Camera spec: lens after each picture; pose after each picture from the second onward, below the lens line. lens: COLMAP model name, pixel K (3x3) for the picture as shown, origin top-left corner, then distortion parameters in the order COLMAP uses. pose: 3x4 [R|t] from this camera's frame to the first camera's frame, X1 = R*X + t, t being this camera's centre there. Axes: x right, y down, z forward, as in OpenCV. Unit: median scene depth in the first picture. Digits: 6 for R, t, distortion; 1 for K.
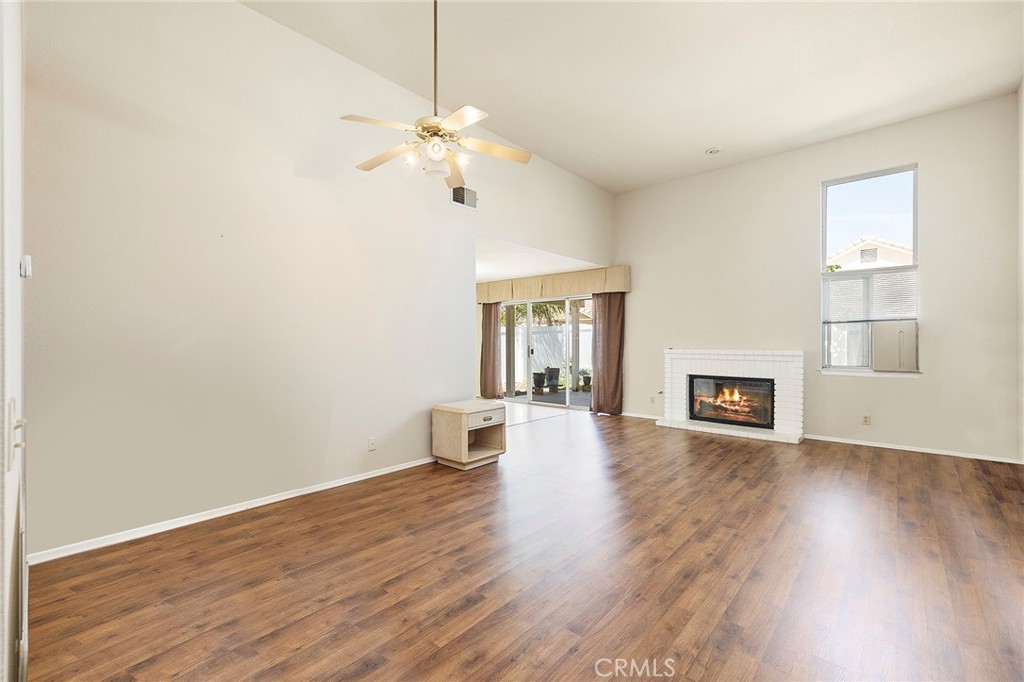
lens RADIAL K [[436.4, 0, 507.5], [0, 436.4, 339.1], [0, 0, 1]] dist [-0.000342, 0.000414]
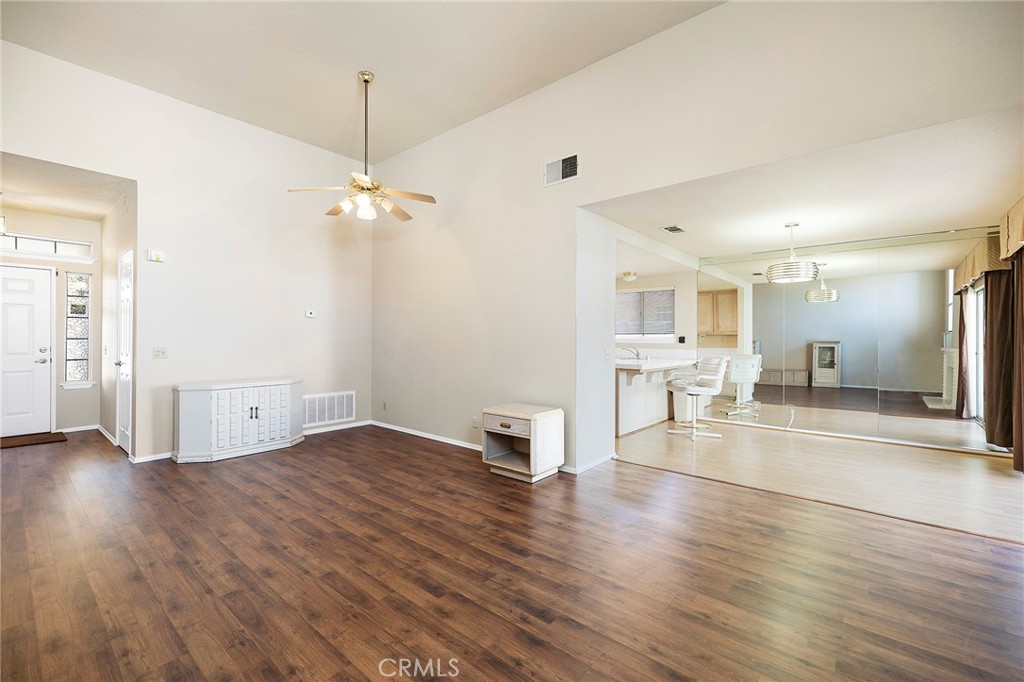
lens RADIAL K [[436.4, 0, 507.5], [0, 436.4, 339.1], [0, 0, 1]] dist [-0.000342, 0.000414]
pose [[0.016440, 0.001964, -0.999863, 0.798552], [-0.000645, 0.999998, 0.001954, 0.002737], [0.999865, 0.000613, 0.016441, 0.930541]]
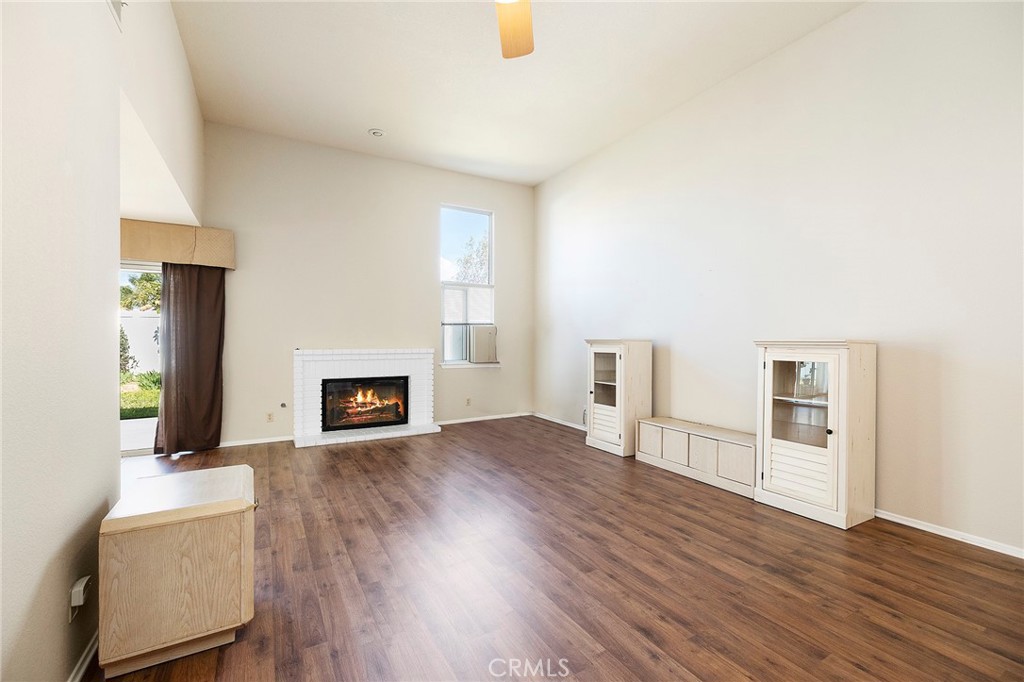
lens RADIAL K [[431.9, 0, 512.0], [0, 431.9, 341.0], [0, 0, 1]] dist [0.001918, 0.000360]
pose [[0.310809, -0.002434, 0.950469, -0.381196], [-0.007268, 0.999961, 0.004937, 0.000298], [-0.950445, -0.008443, 0.310779, 0.554379]]
